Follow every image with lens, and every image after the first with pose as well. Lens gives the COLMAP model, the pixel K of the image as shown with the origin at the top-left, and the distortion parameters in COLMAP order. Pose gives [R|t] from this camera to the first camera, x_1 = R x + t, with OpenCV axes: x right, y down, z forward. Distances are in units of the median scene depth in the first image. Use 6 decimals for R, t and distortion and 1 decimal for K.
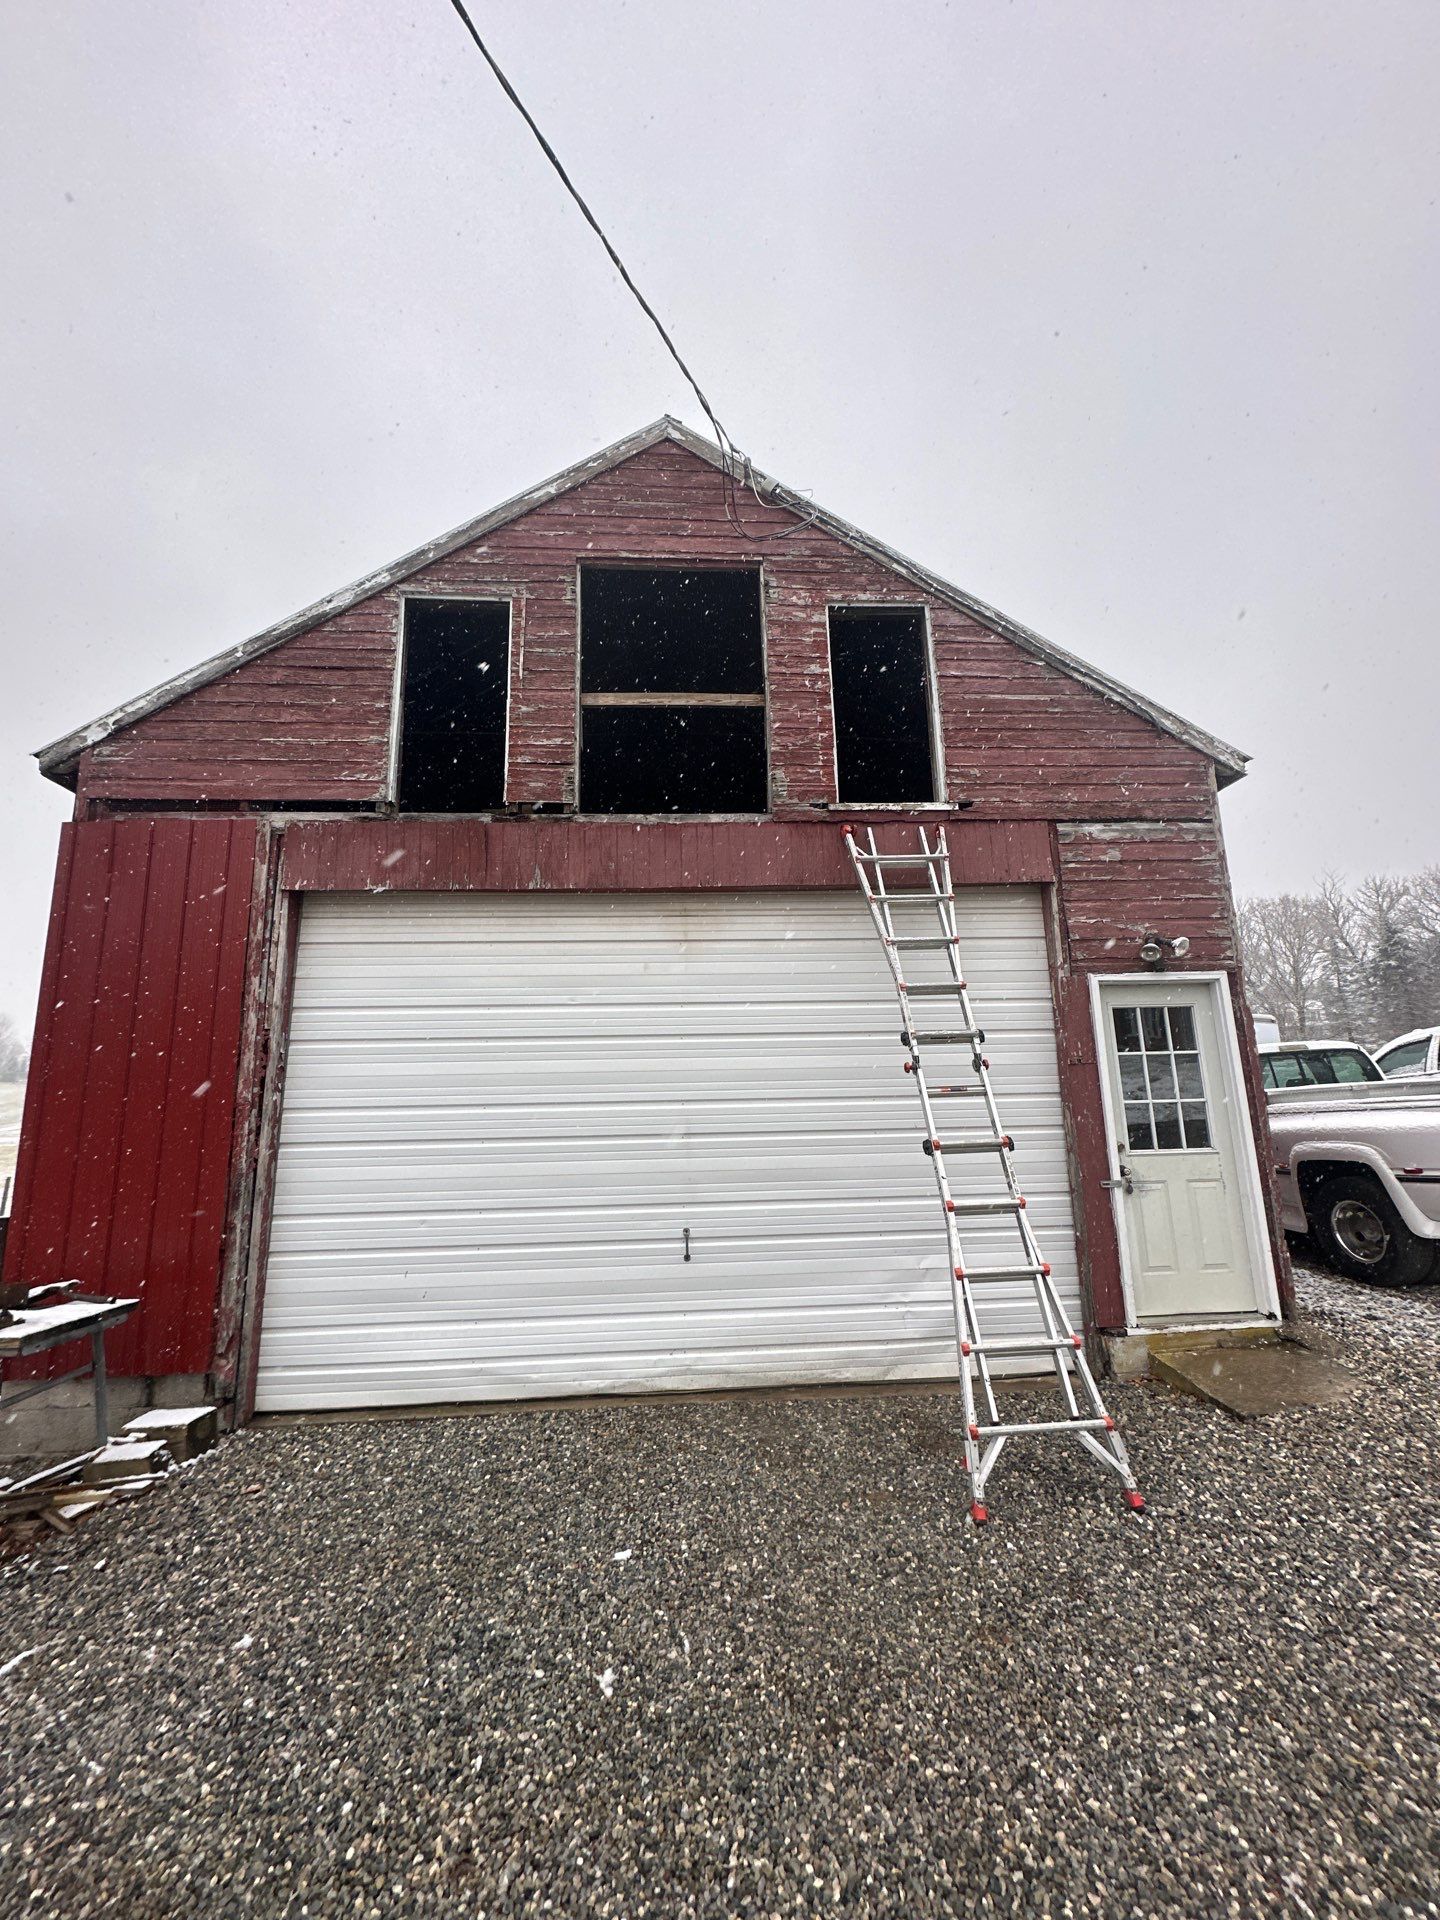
lens RADIAL K [[759.9, 0, 720.0], [0, 759.9, 960.0], [0, 0, 1]] dist [-0.000964, 0.000131]
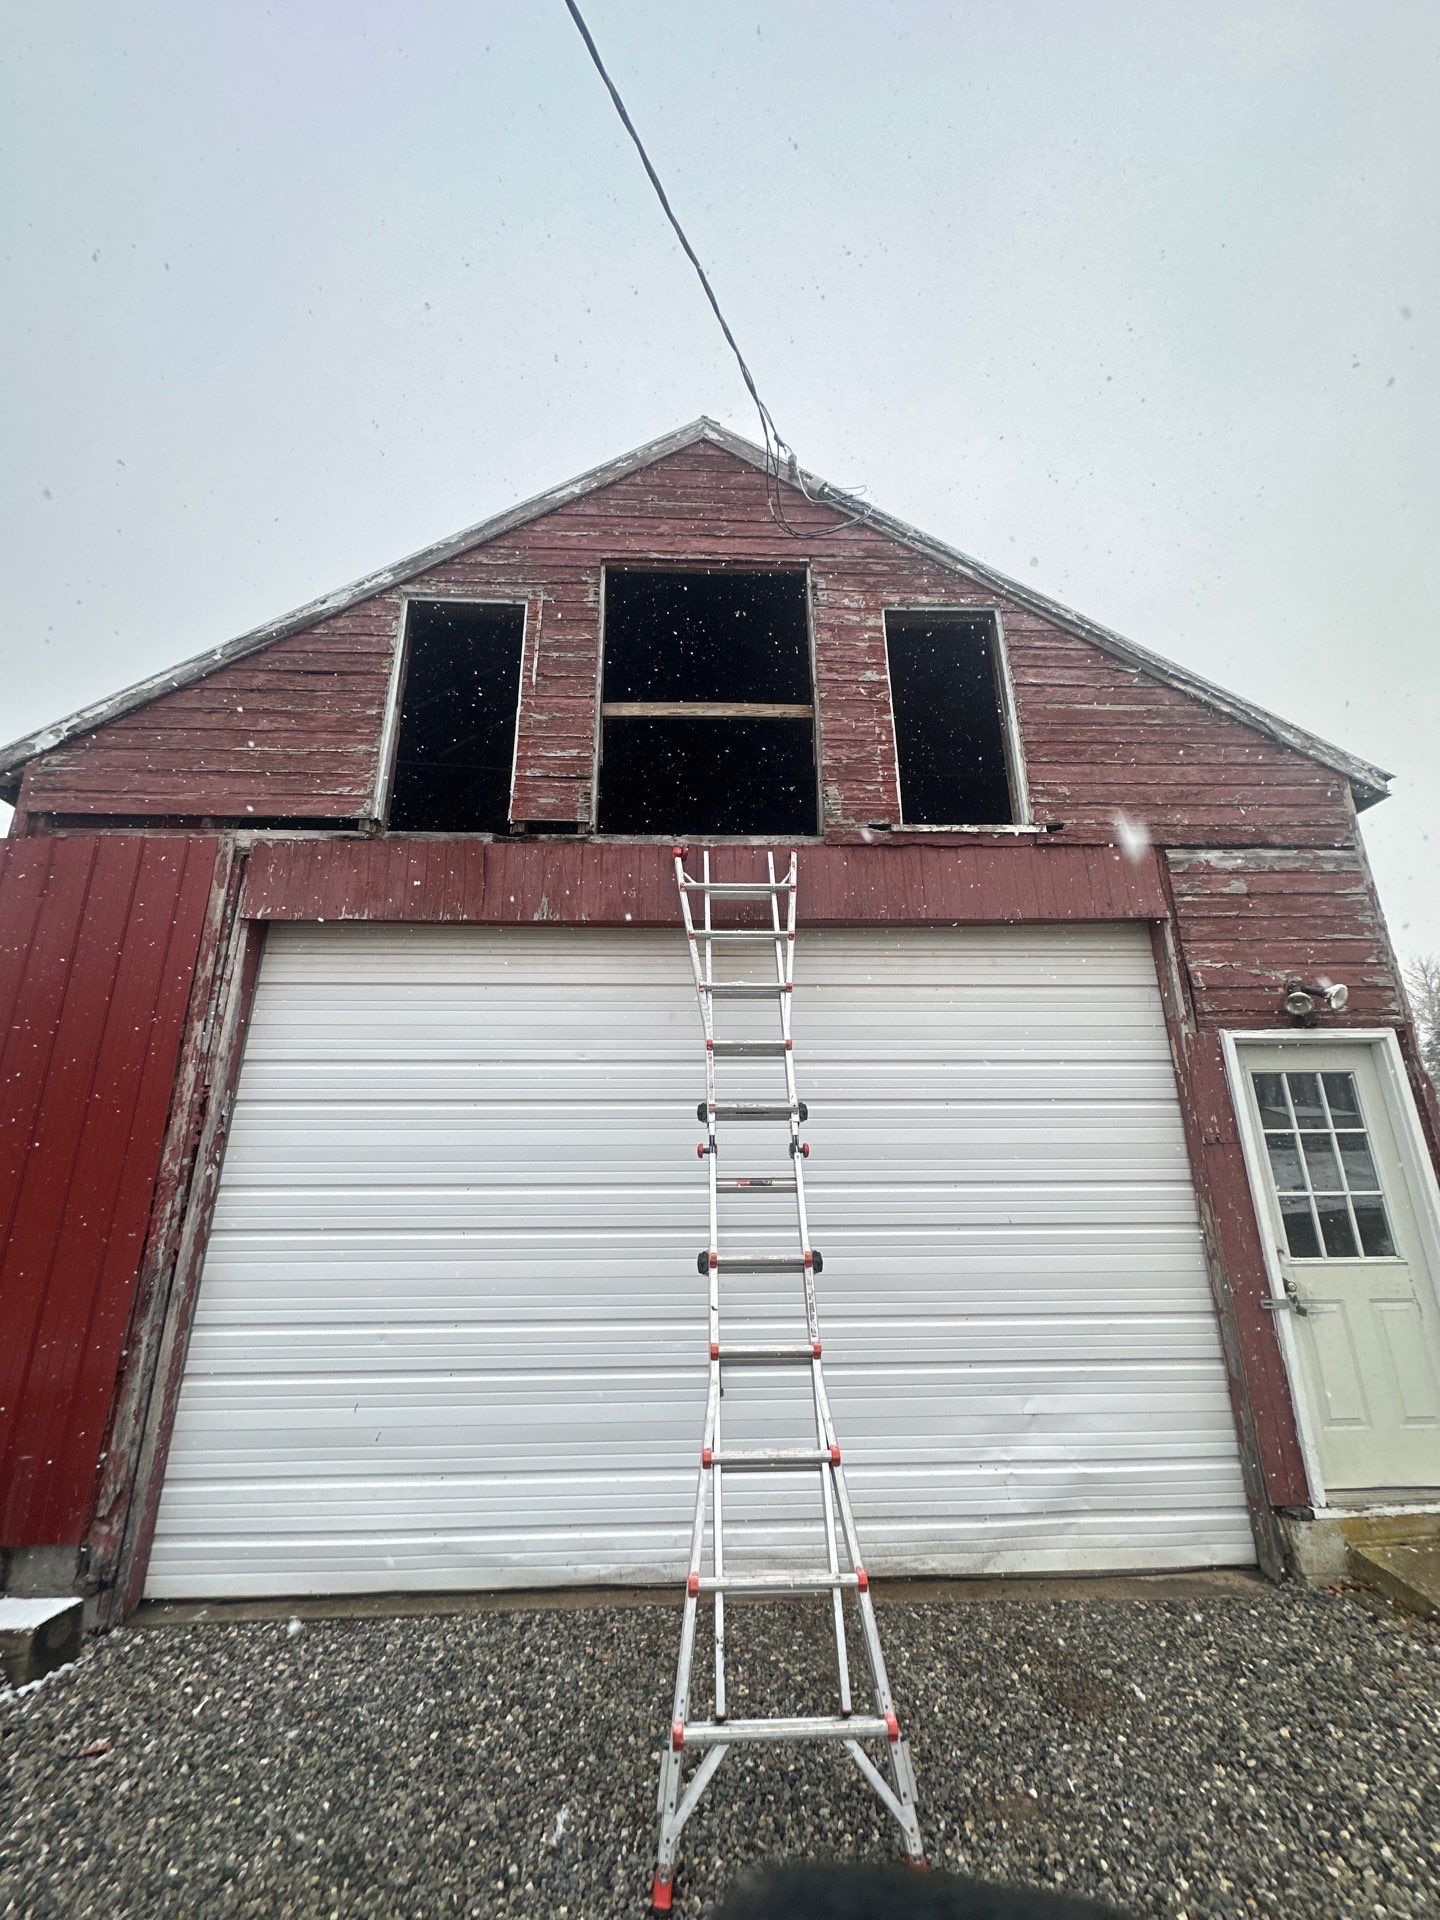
lens RADIAL K [[759.0, 0, 720.0], [0, 759.0, 960.0], [0, 0, 1]] dist [-0.000890, -0.000024]
pose [[0.999571, 0.007245, -0.028361, -0.021274], [-0.010127, 0.994650, -0.102800, 0.031183], [0.027464, 0.103043, 0.994298, 0.170062]]
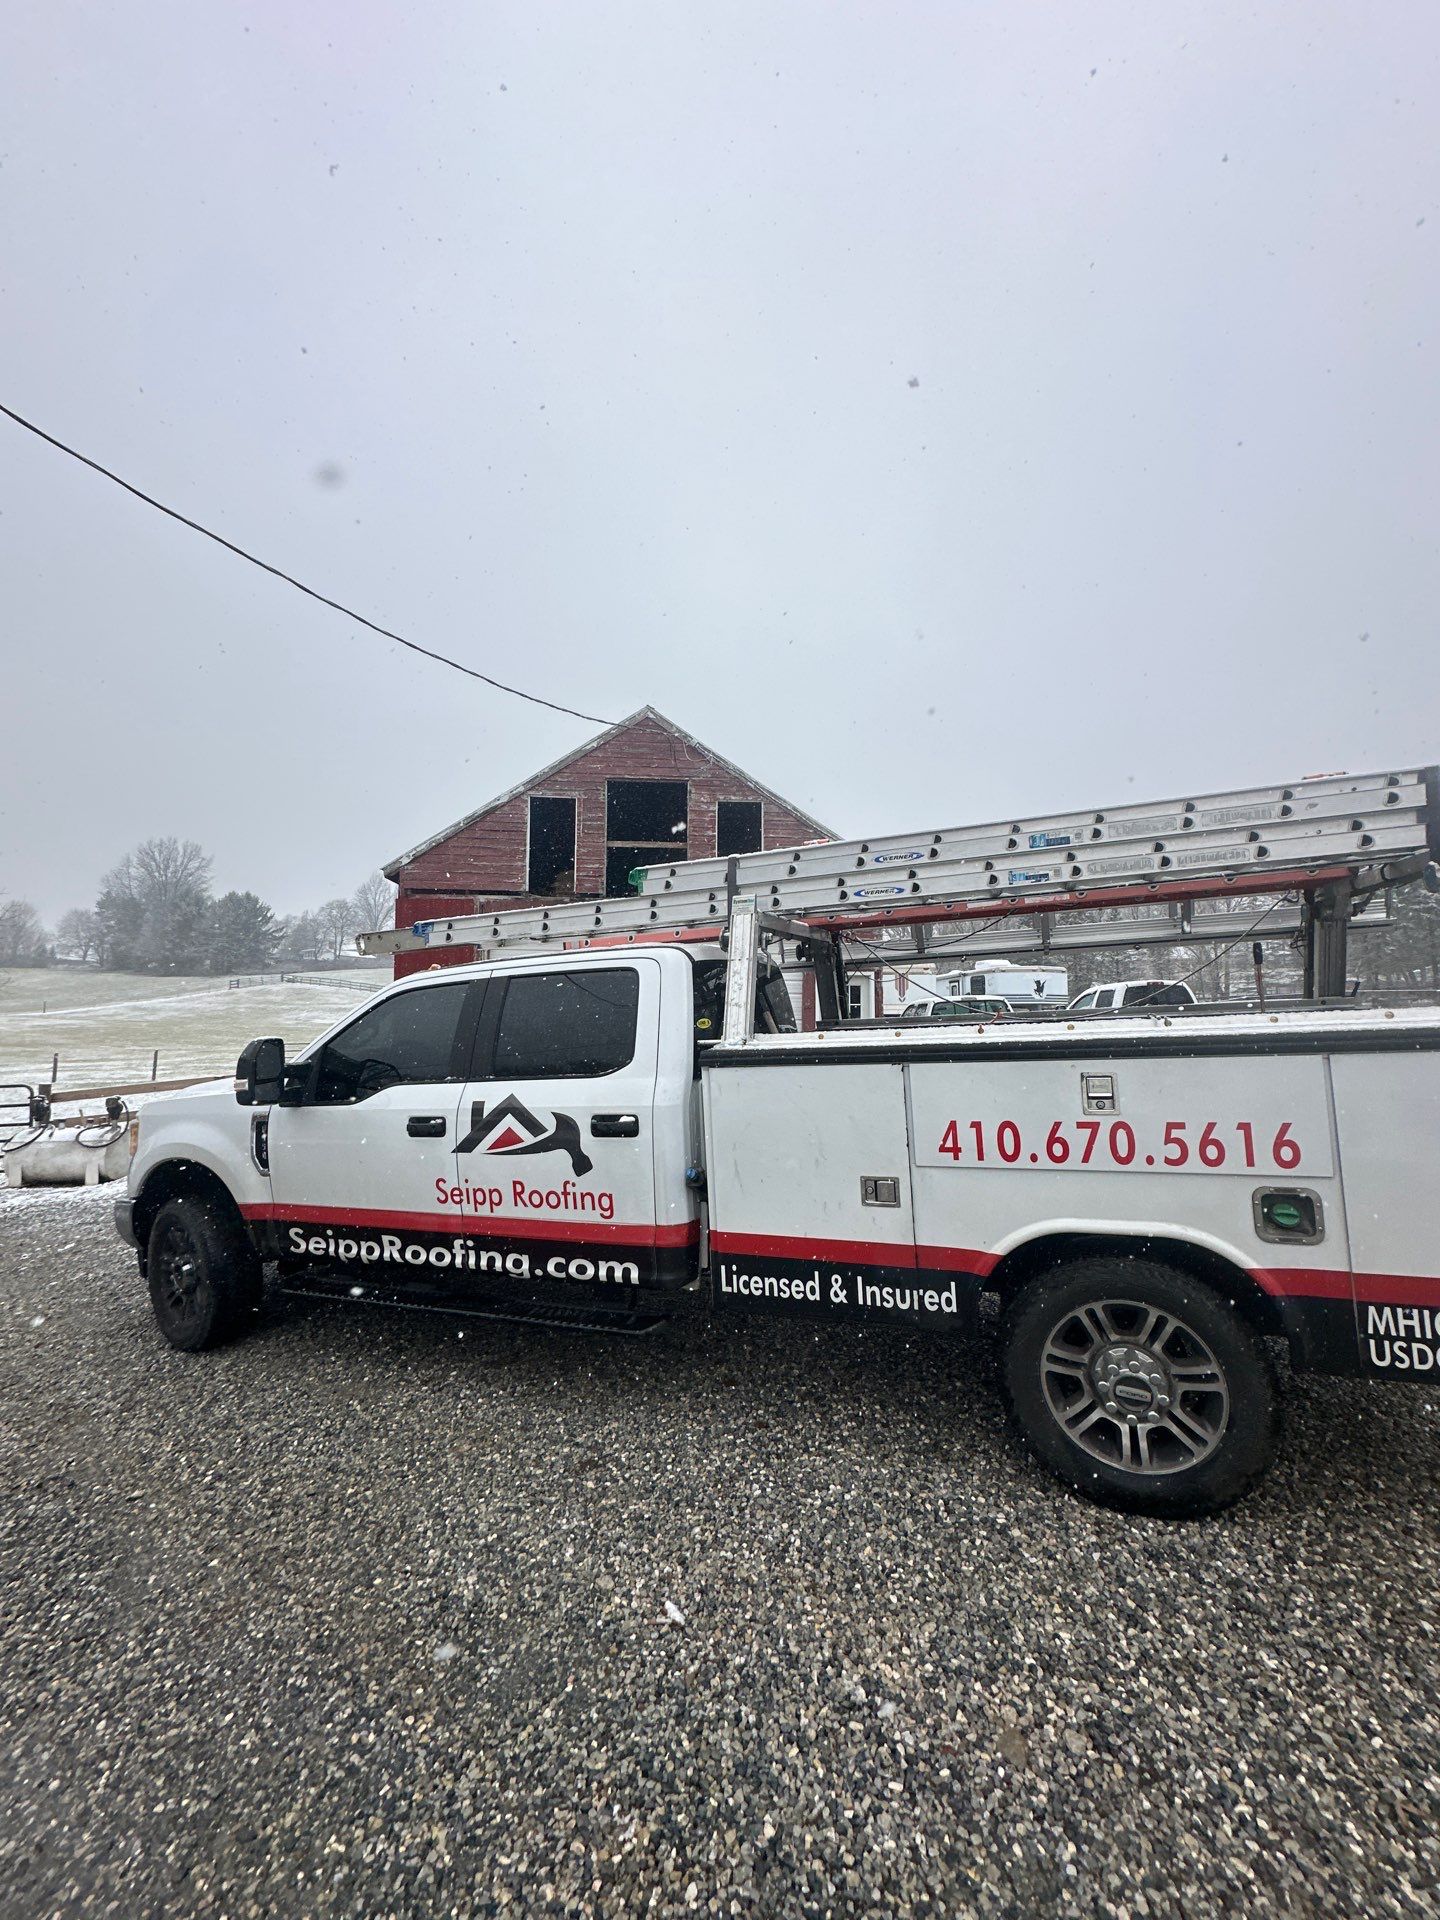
lens RADIAL K [[759.0, 0, 720.0], [0, 759.0, 960.0], [0, 0, 1]] dist [-0.000890, -0.000024]
pose [[0.999489, 0.031943, 0.001344, 0.168195], [-0.031868, 0.992028, 0.121920, -0.288779], [0.002561, -0.121901, 0.992539, -1.326186]]
